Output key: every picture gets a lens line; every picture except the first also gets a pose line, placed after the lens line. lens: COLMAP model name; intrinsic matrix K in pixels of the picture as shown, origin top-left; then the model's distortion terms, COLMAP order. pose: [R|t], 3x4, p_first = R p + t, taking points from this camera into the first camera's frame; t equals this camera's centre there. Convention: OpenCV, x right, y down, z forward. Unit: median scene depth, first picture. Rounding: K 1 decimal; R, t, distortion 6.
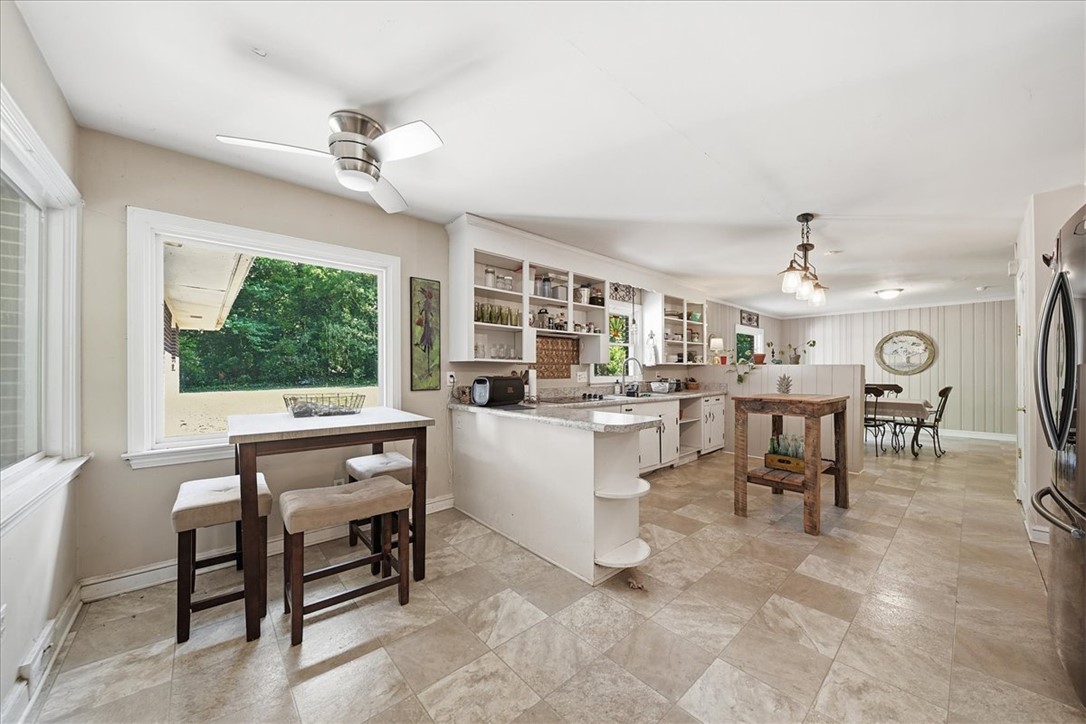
lens RADIAL K [[385.1, 0, 545.2], [0, 385.1, 370.3], [0, 0, 1]] dist [-0.000515, -0.003506]
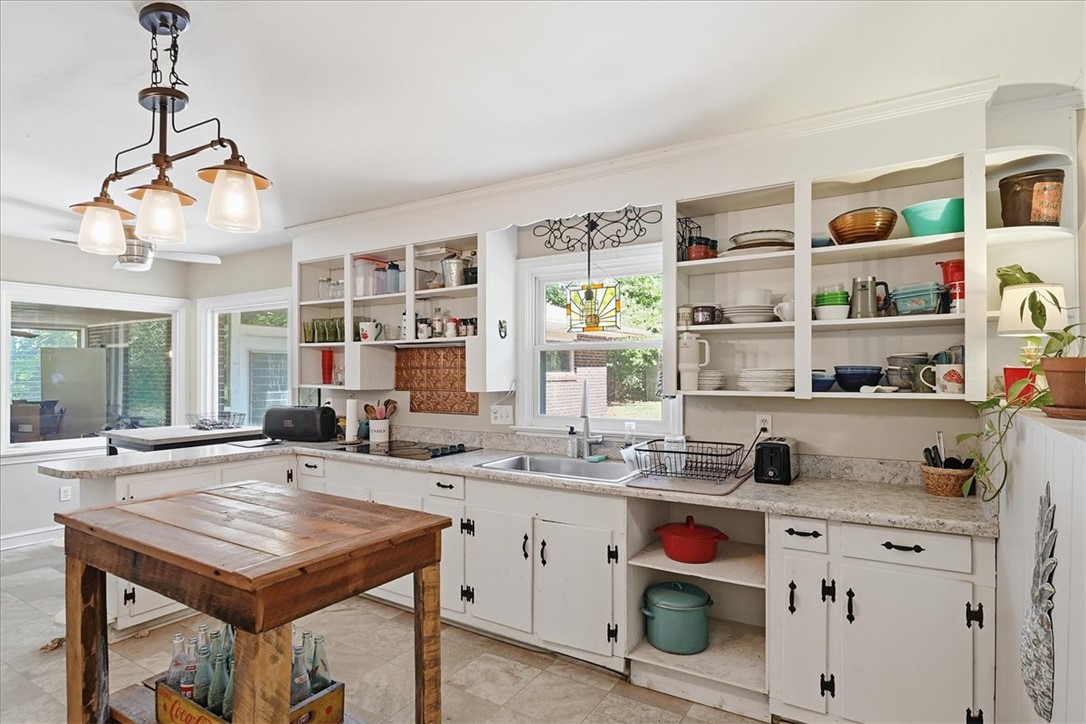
lens RADIAL K [[578.2, 0, 543.0], [0, 578.2, 369.5], [0, 0, 1]] dist [-0.000111, 0.000125]
pose [[0.272720, -0.002573, -0.962090, 0.955379], [0.001584, 0.999996, -0.002225, -0.046689], [0.962092, -0.000917, 0.272723, 0.883472]]
